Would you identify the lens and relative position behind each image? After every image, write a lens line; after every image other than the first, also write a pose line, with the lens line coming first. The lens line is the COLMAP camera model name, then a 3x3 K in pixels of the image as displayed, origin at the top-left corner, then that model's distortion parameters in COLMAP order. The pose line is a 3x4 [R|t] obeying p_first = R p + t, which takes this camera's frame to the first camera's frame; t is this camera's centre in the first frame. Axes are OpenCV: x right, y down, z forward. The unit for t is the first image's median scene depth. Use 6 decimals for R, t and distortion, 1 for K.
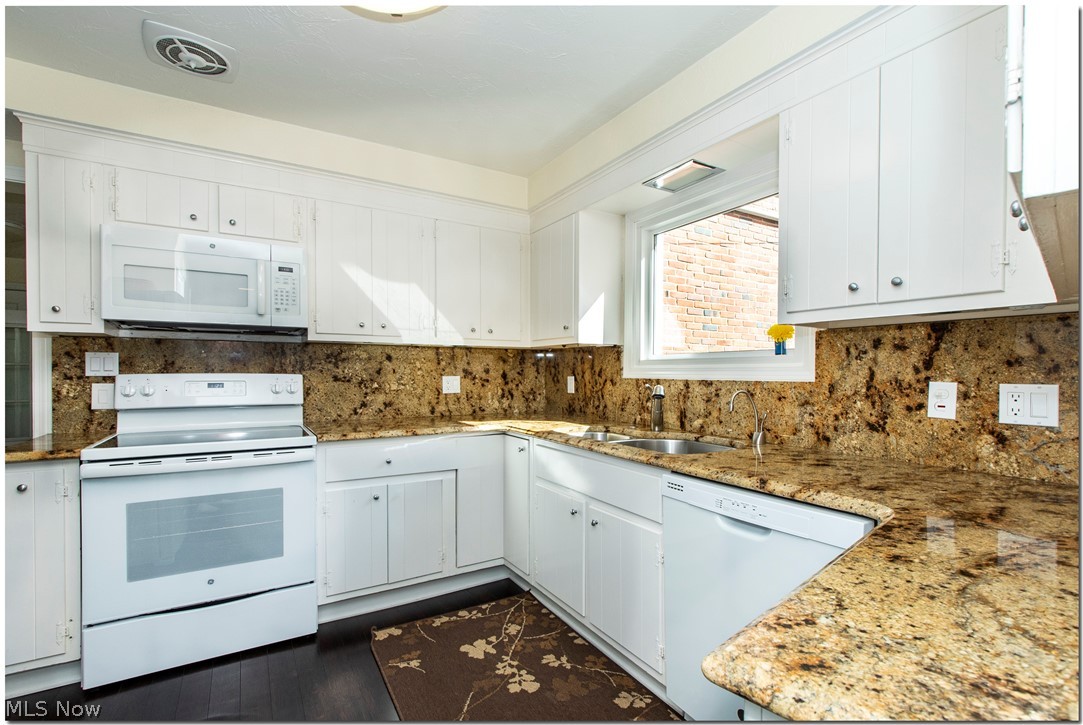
lens RADIAL K [[493.1, 0, 543.1], [0, 493.1, 368.7], [0, 0, 1]] dist [0.001423, -0.000280]
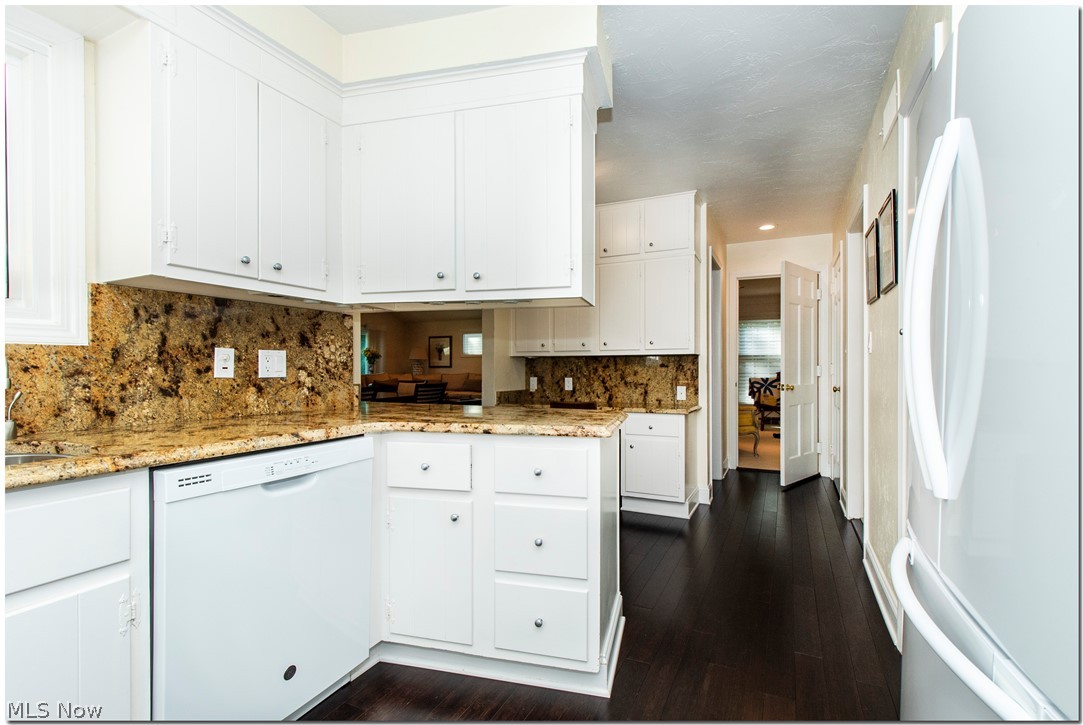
lens RADIAL K [[493.1, 0, 537.9], [0, 493.1, 367.0], [0, 0, 1]] dist [0.001423, -0.000280]
pose [[-0.528360, 0.001284, 0.849019, -0.579600], [-0.002851, 0.999991, -0.003286, 0.068935], [-0.849016, -0.004157, -0.528352, 0.900875]]
